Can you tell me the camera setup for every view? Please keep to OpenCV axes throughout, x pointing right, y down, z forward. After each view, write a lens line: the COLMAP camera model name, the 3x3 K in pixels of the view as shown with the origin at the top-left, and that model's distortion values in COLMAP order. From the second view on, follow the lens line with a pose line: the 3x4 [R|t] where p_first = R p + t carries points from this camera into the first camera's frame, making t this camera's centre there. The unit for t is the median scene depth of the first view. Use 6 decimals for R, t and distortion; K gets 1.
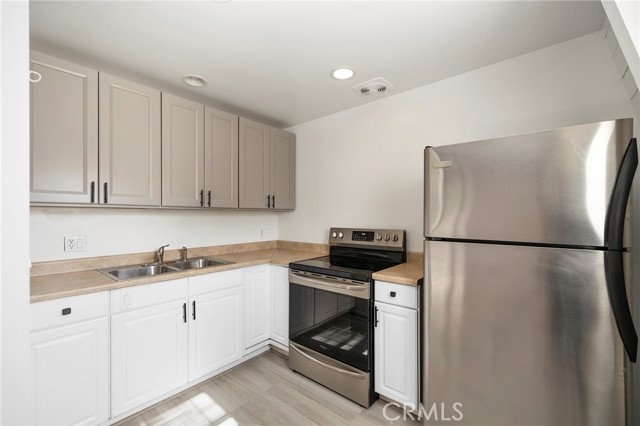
lens RADIAL K [[269.2, 0, 320.3], [0, 269.2, 216.1], [0, 0, 1]] dist [0.005032, -0.001623]
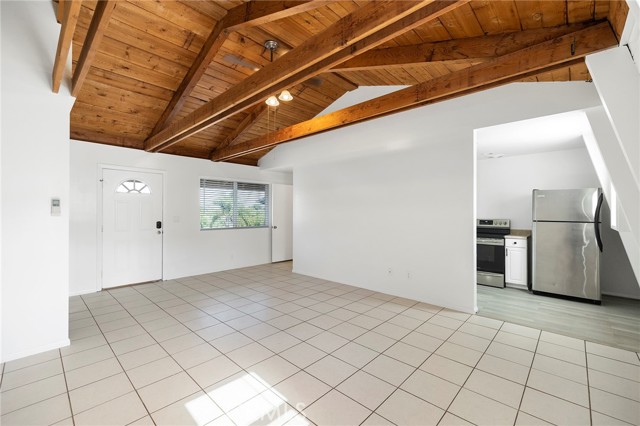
lens RADIAL K [[269.2, 0, 314.8], [0, 269.2, 211.5], [0, 0, 1]] dist [0.005032, -0.001623]
pose [[0.998991, -0.000307, -0.044899, -1.500417], [0.000236, 0.999999, -0.001584, -0.015885], [0.044900, 0.001572, 0.998990, -1.654792]]
